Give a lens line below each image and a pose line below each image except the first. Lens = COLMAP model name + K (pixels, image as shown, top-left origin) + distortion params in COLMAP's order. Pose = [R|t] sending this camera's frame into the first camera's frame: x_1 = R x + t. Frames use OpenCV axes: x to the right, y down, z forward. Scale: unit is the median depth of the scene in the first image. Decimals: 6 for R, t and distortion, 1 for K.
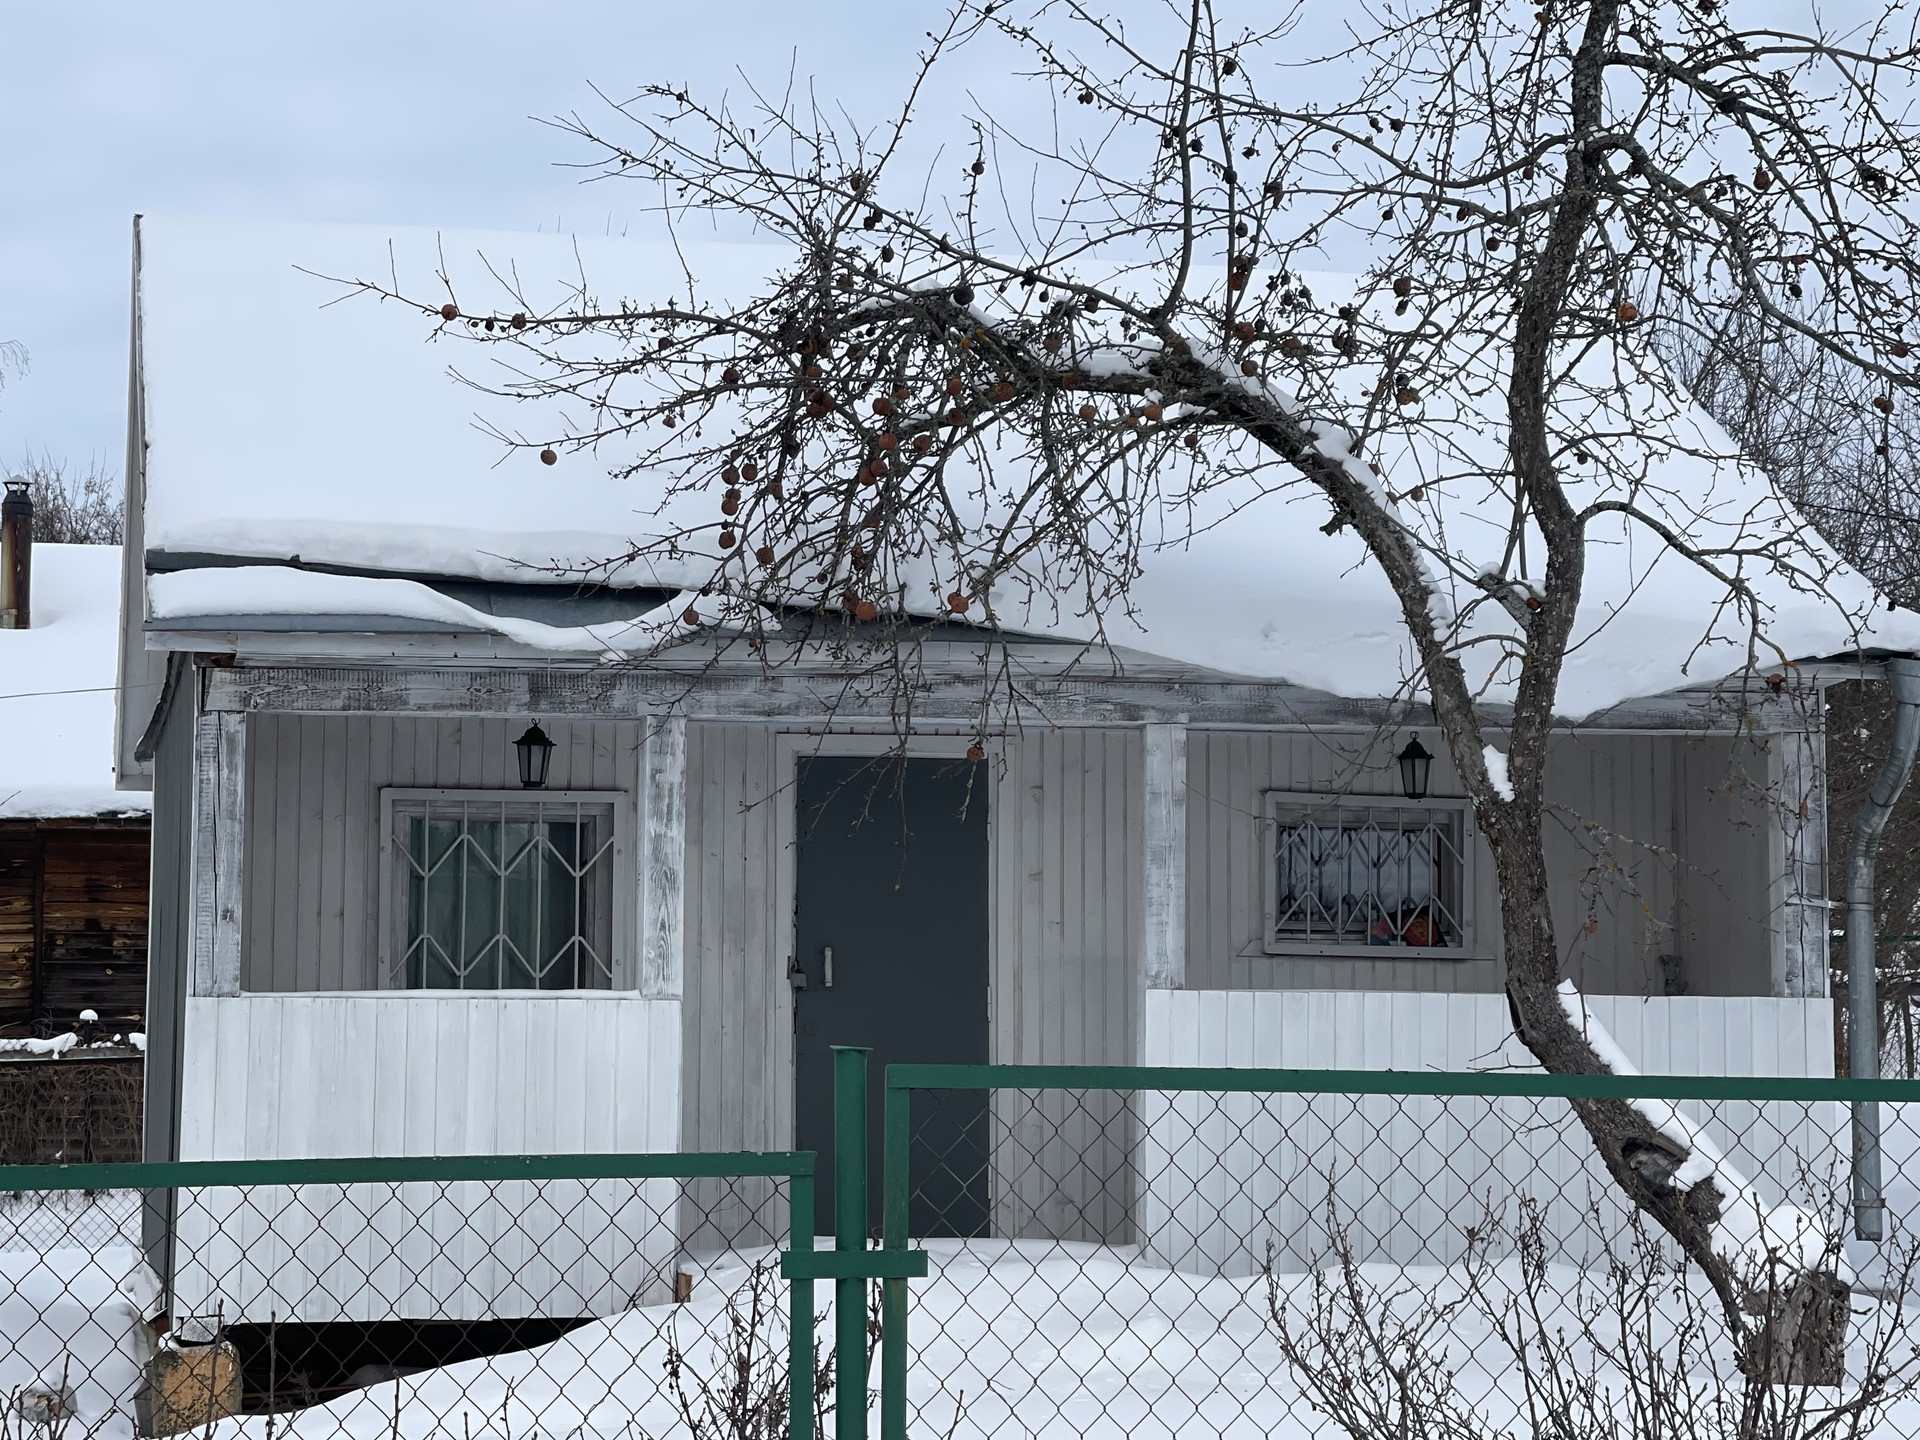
lens RADIAL K [[4045.6, 0, 962.9], [0, 4045.6, 728.7], [0, 0, 1]] dist [0.218621, 0.000000]
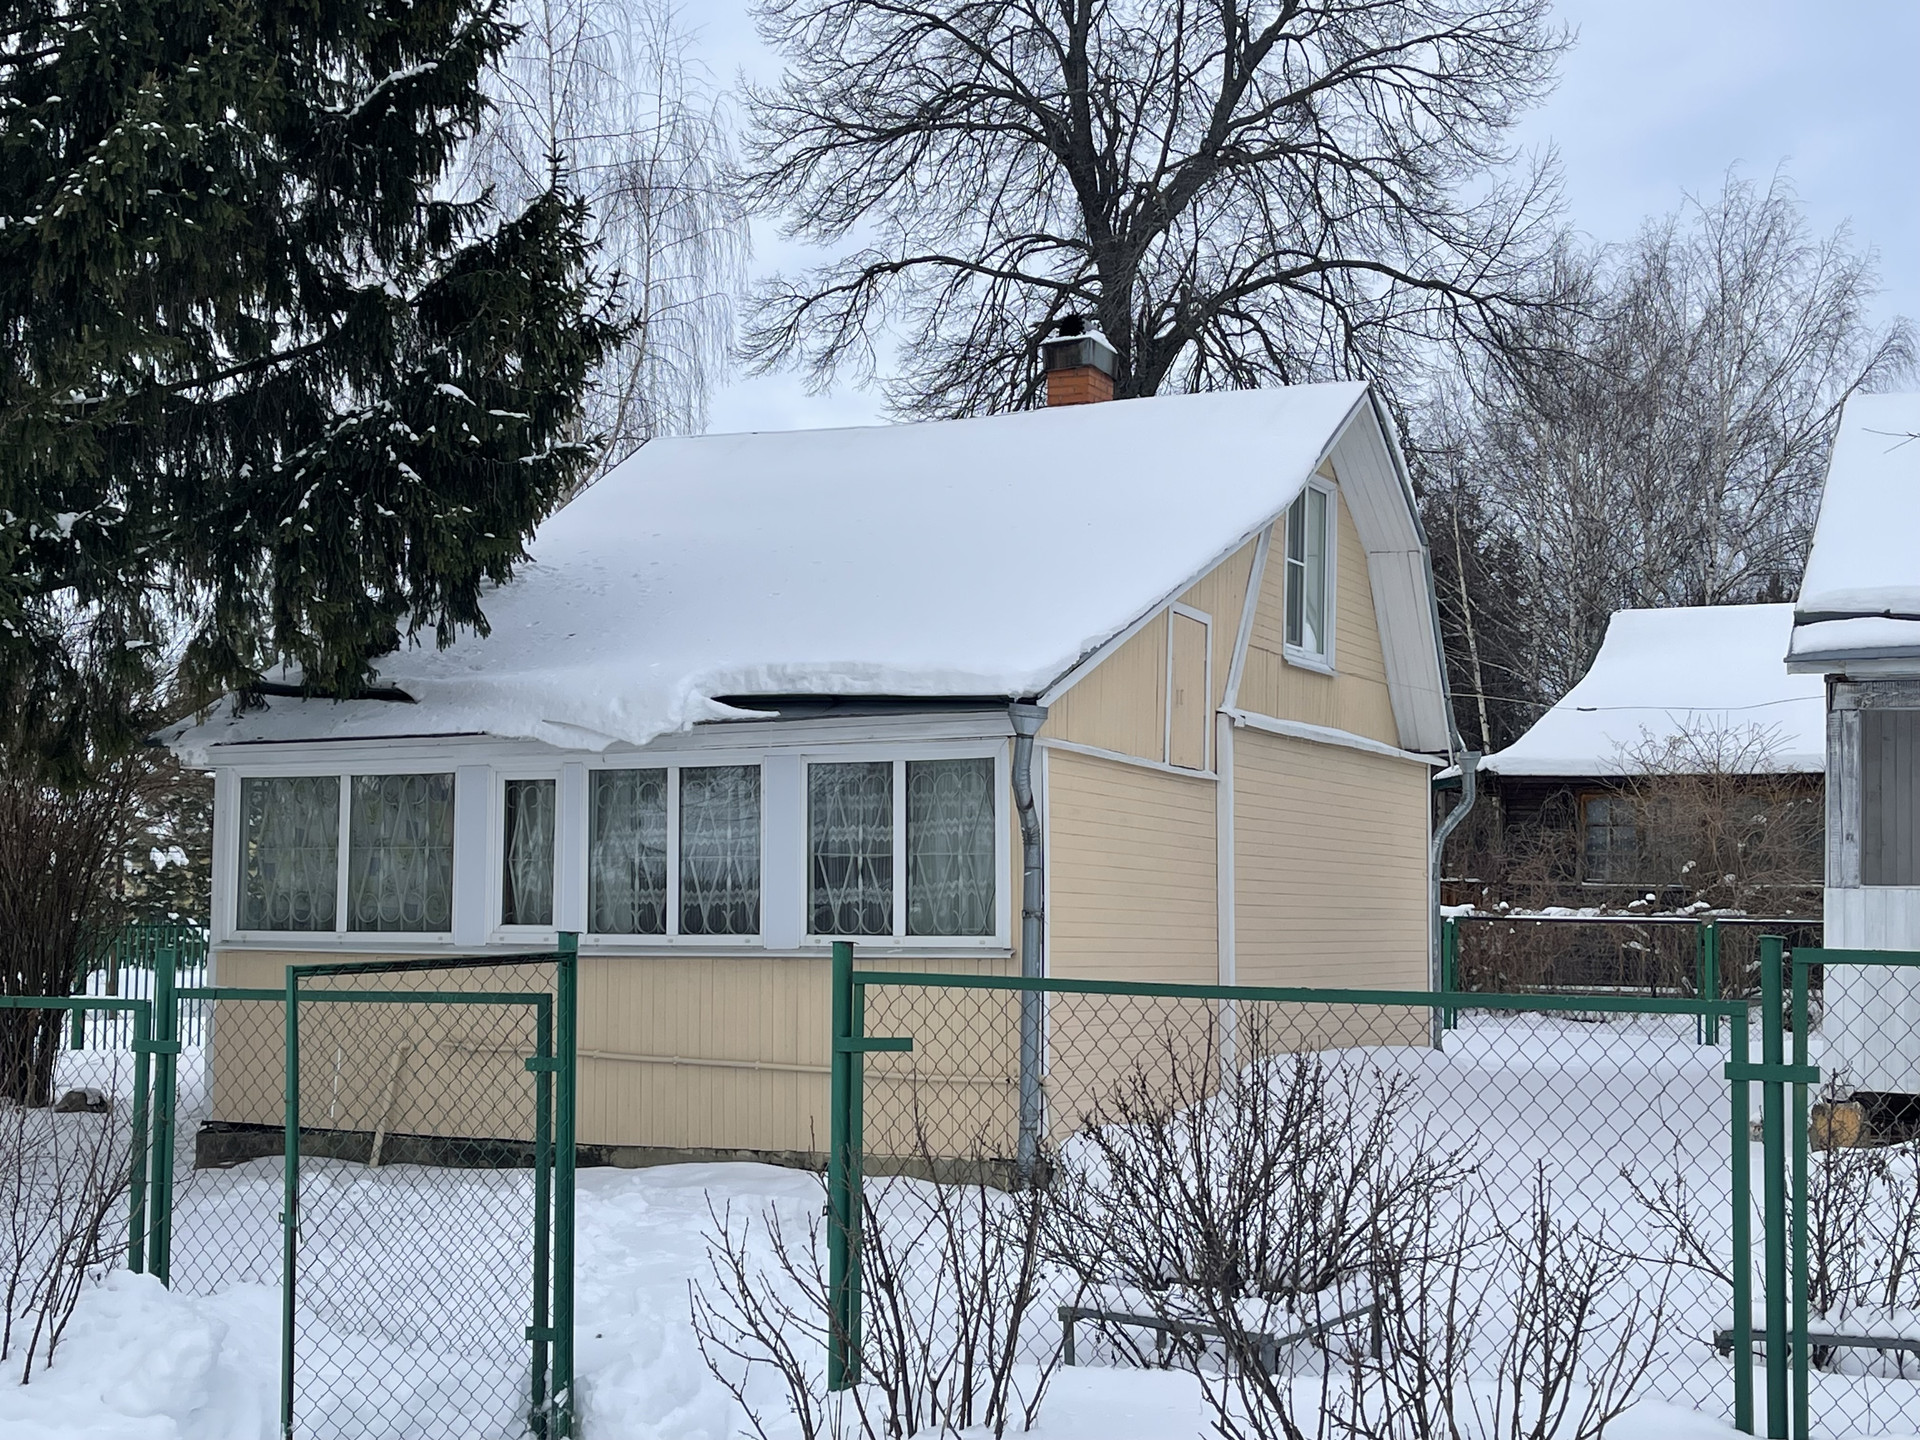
lens RADIAL K [[2461.7, 0, 1004.0], [0, 2461.7, 753.2], [0, 0, 1]] dist [0.056188, 0.000000]
pose [[0.806210, -0.020479, -0.591275, 0.127719], [0.029947, 0.999532, 0.006214, -0.003220], [0.590871, -0.022717, 0.806446, 0.020660]]
